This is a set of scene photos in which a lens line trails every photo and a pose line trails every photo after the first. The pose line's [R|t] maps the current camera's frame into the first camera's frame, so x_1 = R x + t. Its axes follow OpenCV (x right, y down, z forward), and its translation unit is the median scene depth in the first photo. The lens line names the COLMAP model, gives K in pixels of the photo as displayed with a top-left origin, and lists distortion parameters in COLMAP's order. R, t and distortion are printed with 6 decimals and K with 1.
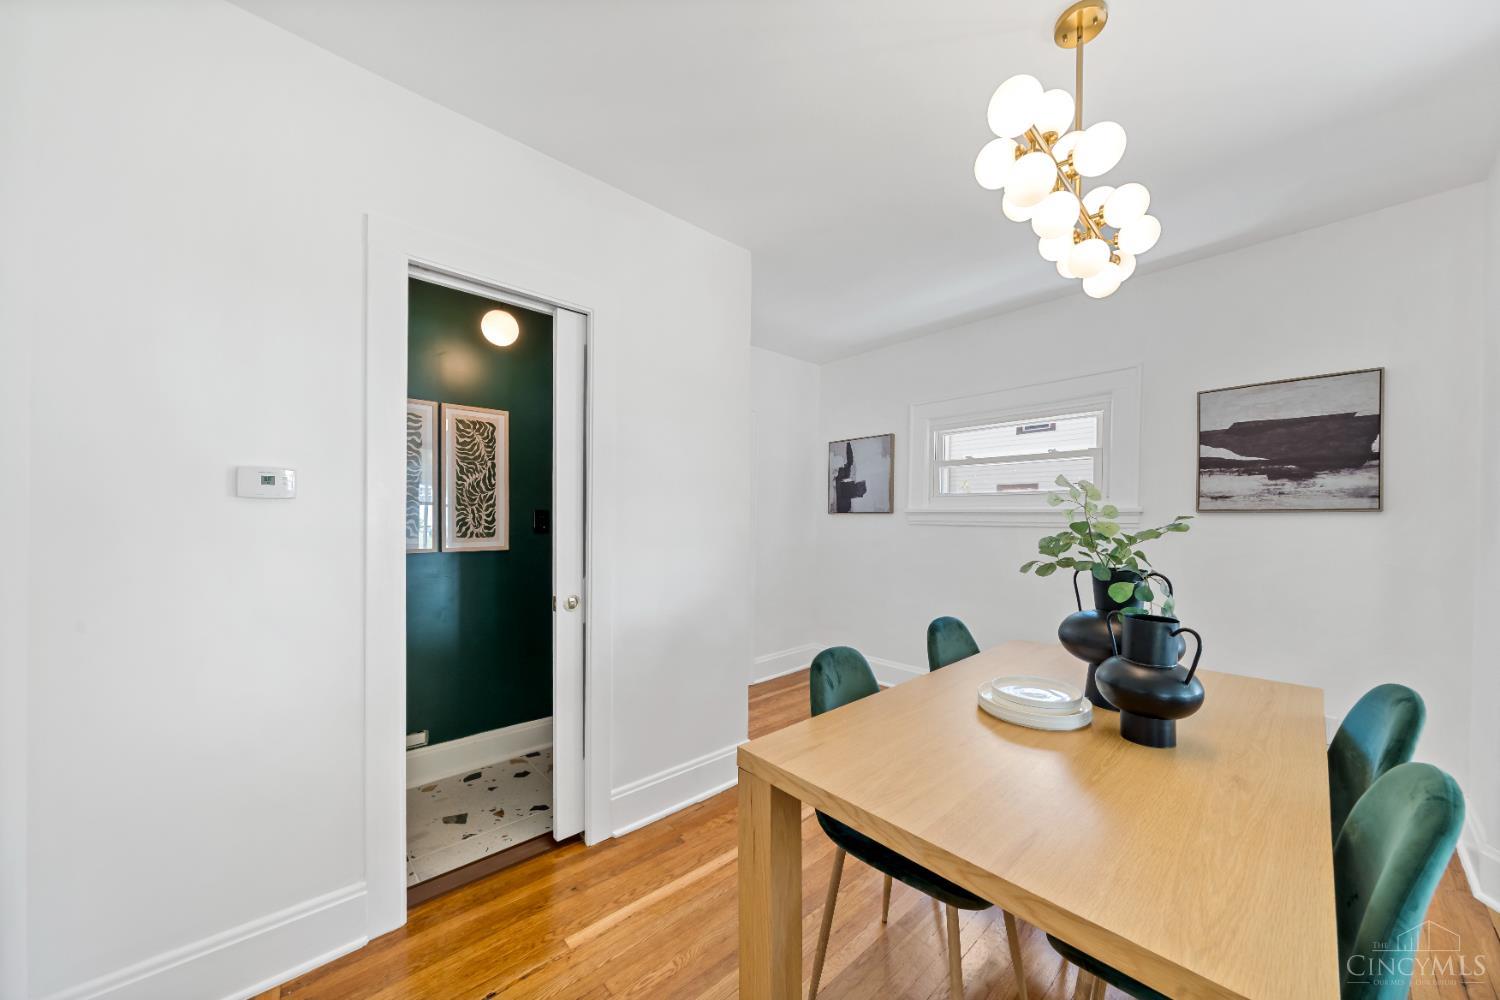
lens RADIAL K [[520.6, 0, 748.7], [0, 520.6, 520.8], [0, 0, 1]] dist [-0.000710, 0.000134]
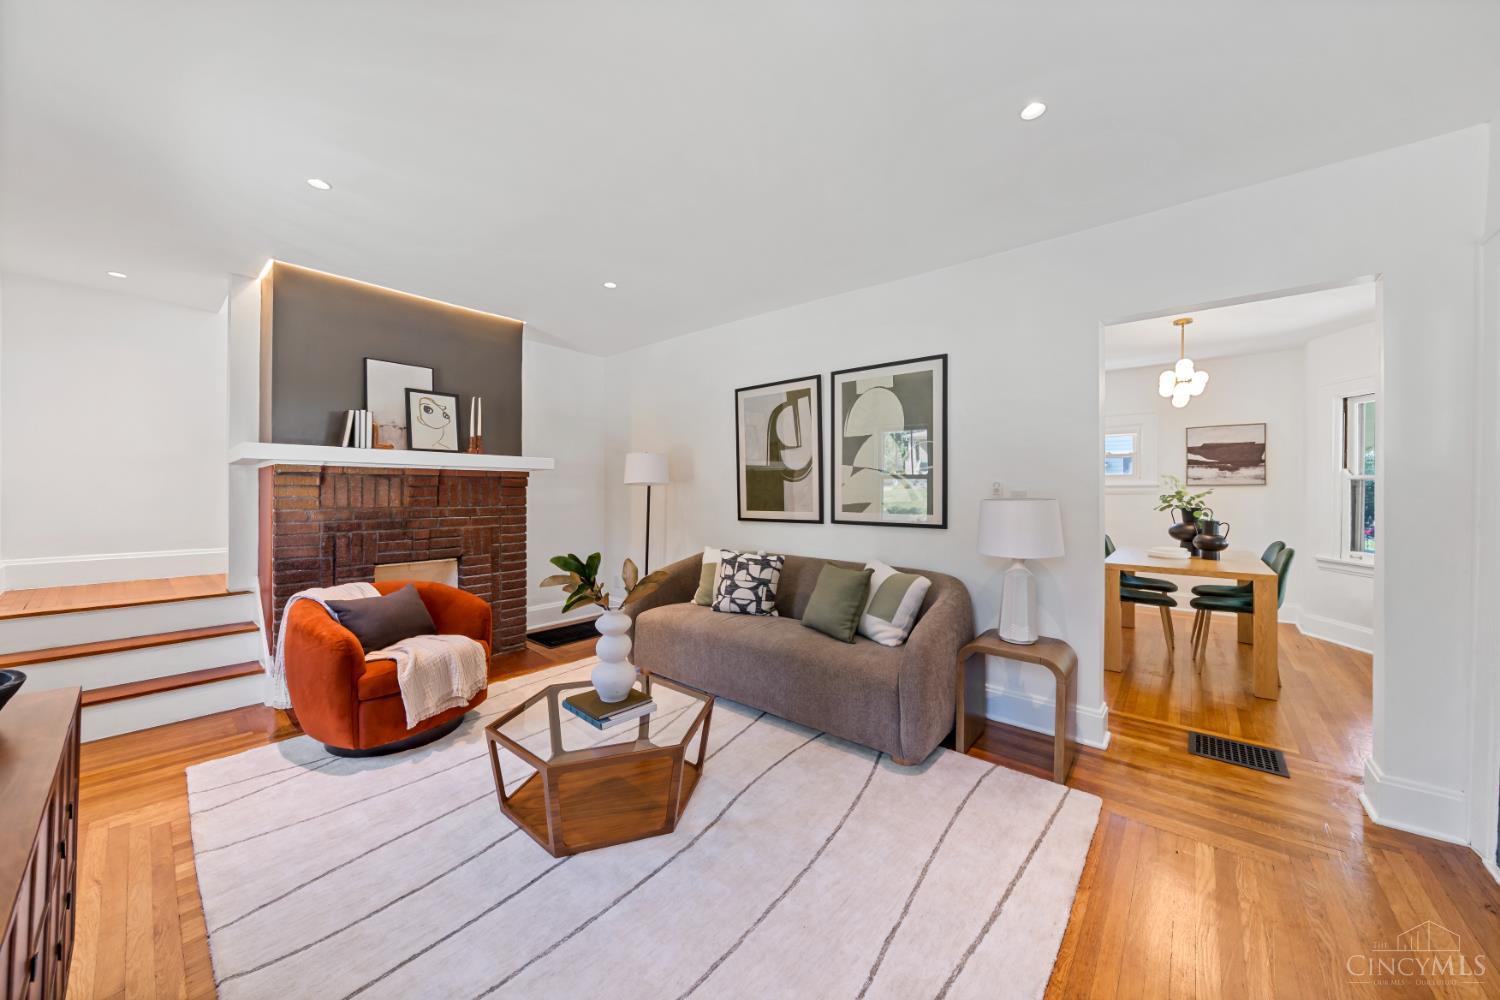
lens RADIAL K [[520.6, 0, 752.1], [0, 520.6, 491.2], [0, 0, 1]] dist [-0.000710, 0.000134]
pose [[0.991459, -0.009823, 0.130051, -1.249416], [0.010419, 0.999938, -0.003898, -0.005541], [-0.130004, 0.005219, 0.991500, -0.921872]]
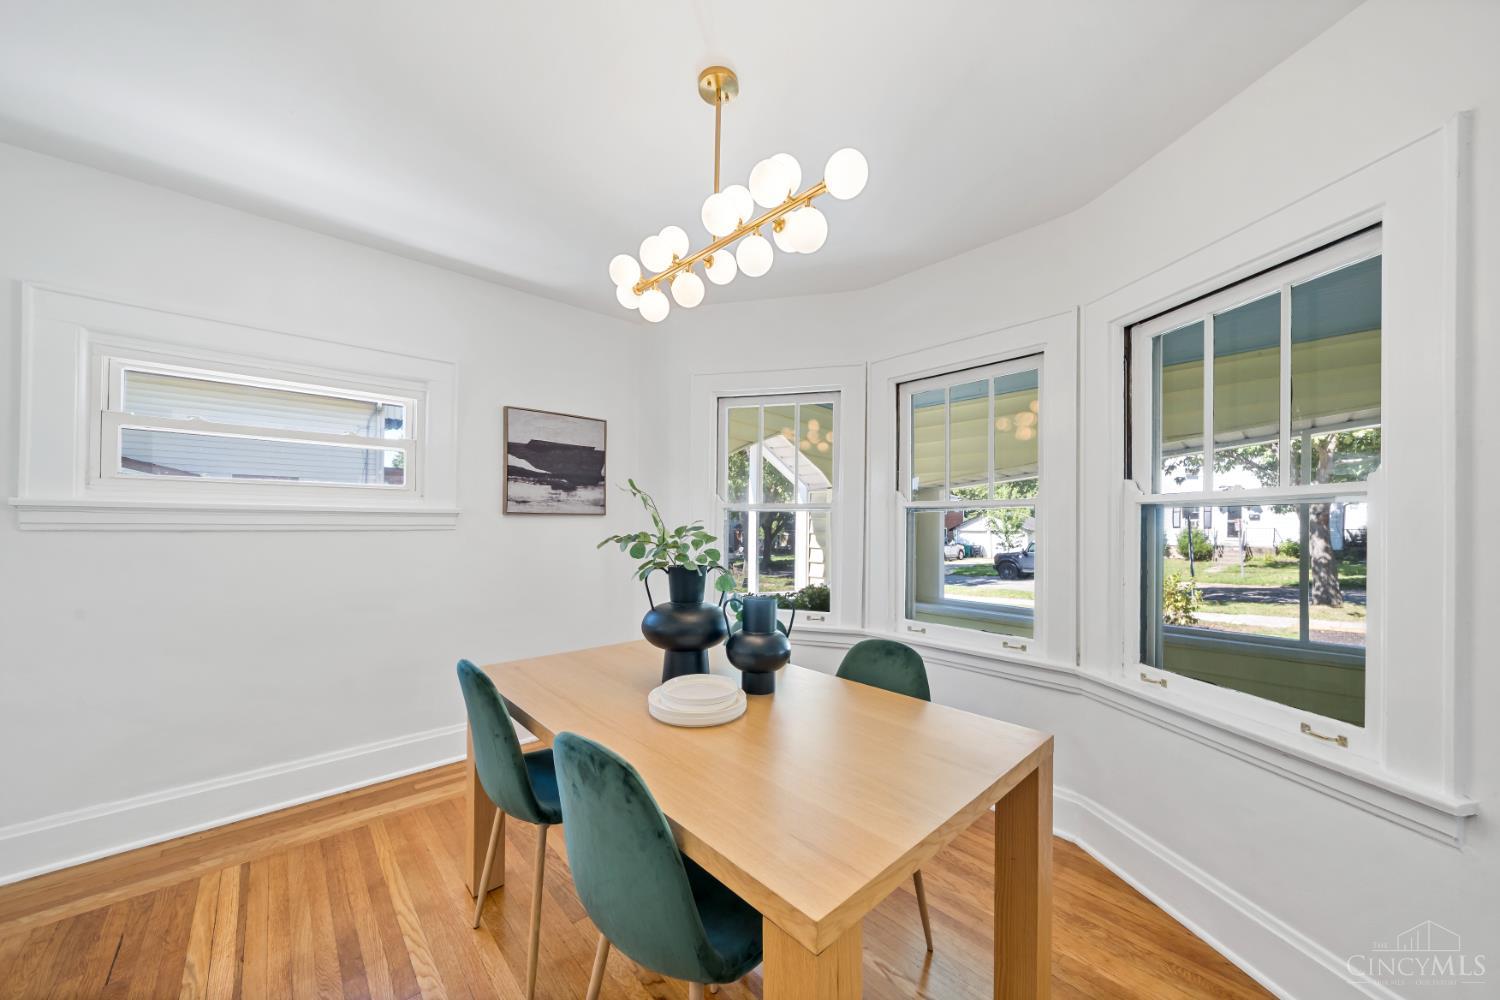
lens RADIAL K [[520.6, 0, 744.3], [0, 520.6, 522.6], [0, 0, 1]] dist [-0.000710, 0.000134]
pose [[0.016579, -0.004121, 0.999854, -0.264667], [-0.001202, 0.999991, 0.004142, -0.004542], [-0.999862, -0.001271, 0.016574, 0.528575]]
